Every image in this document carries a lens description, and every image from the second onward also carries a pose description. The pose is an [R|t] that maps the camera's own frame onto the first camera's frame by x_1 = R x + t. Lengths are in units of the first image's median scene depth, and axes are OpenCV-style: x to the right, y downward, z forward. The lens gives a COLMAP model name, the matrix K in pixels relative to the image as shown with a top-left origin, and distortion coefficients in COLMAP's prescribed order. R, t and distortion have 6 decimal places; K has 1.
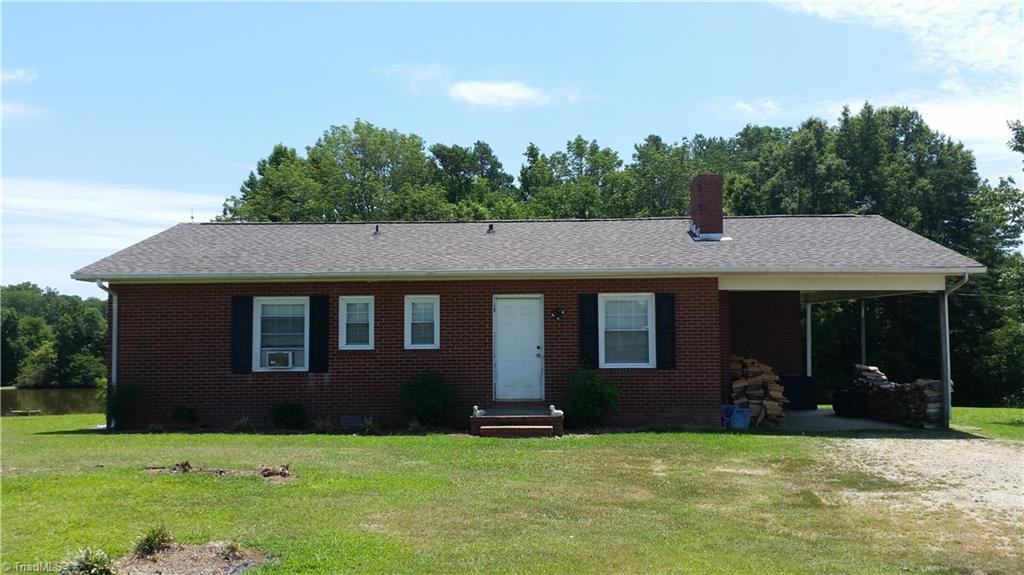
lens RADIAL K [[819.0, 0, 526.3], [0, 819.0, 273.1], [0, 0, 1]] dist [-0.007011, -0.002957]
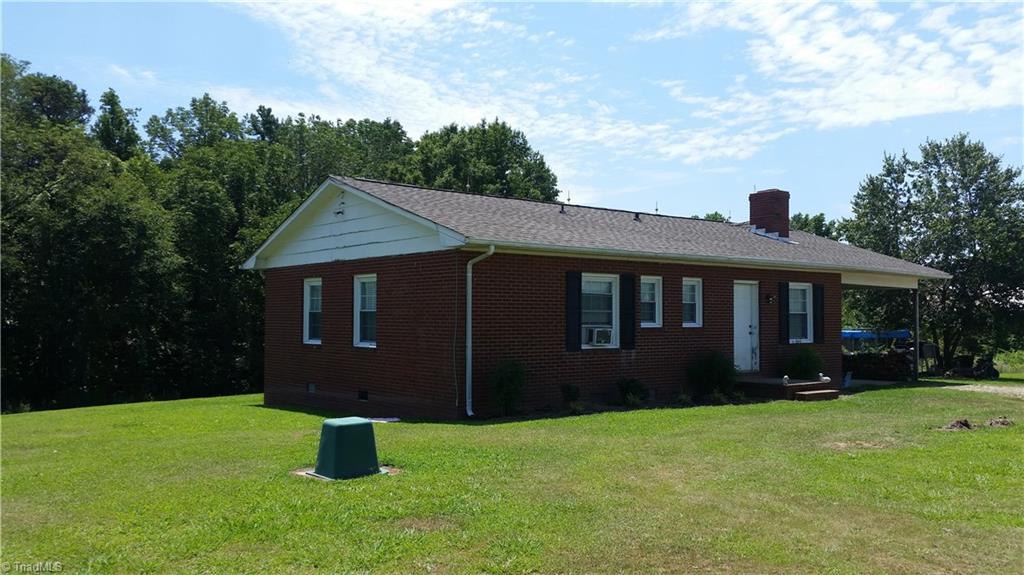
lens RADIAL K [[819.0, 0, 512.6], [0, 819.0, 286.3], [0, 0, 1]] dist [-0.007011, -0.002957]
pose [[0.746683, 0.034089, 0.664306, -0.149919], [-0.058849, 0.998155, 0.014927, 0.005377], [-0.662572, -0.050240, 0.747312, 0.052741]]
